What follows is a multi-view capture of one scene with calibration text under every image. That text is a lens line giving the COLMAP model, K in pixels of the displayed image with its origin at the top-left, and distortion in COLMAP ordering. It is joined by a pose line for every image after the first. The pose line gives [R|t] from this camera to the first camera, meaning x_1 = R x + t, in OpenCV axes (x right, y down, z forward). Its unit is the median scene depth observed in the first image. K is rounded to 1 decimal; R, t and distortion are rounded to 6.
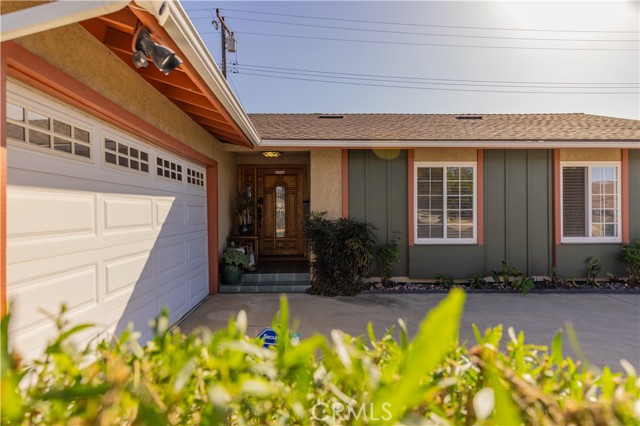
lens RADIAL K [[407.0, 0, 320.0], [0, 407.0, 213.0], [0, 0, 1]] dist [-0.002711, -0.000191]
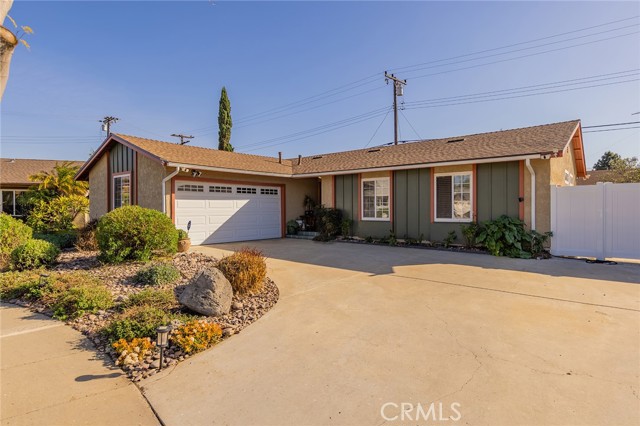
lens RADIAL K [[359.7, 0, 320.0], [0, 359.7, 213.0], [0, 0, 1]] dist [-0.001306, -0.000098]
pose [[0.757083, 0.007374, -0.653277, 1.224263], [-0.002042, 0.999958, 0.008922, 0.024742], [0.653316, -0.005421, 0.757066, -0.466328]]
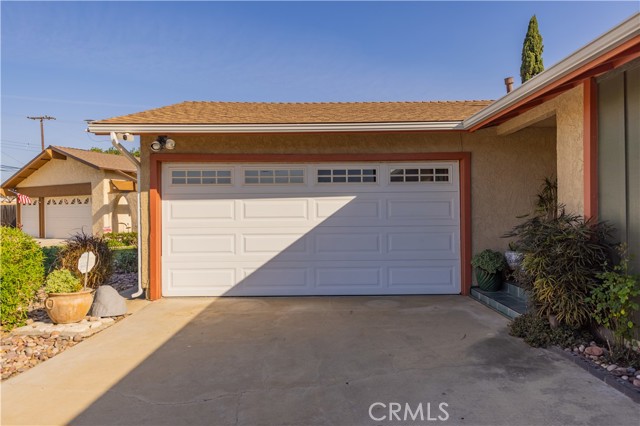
lens RADIAL K [[405.0, 0, 320.0], [0, 405.0, 213.0], [0, 0, 1]] dist [-0.001567, -0.001335]
pose [[-0.014542, 0.024142, -0.999603, 0.626990], [0.007379, 0.999684, 0.024037, -0.012747], [0.999867, -0.007027, -0.014715, 0.624073]]
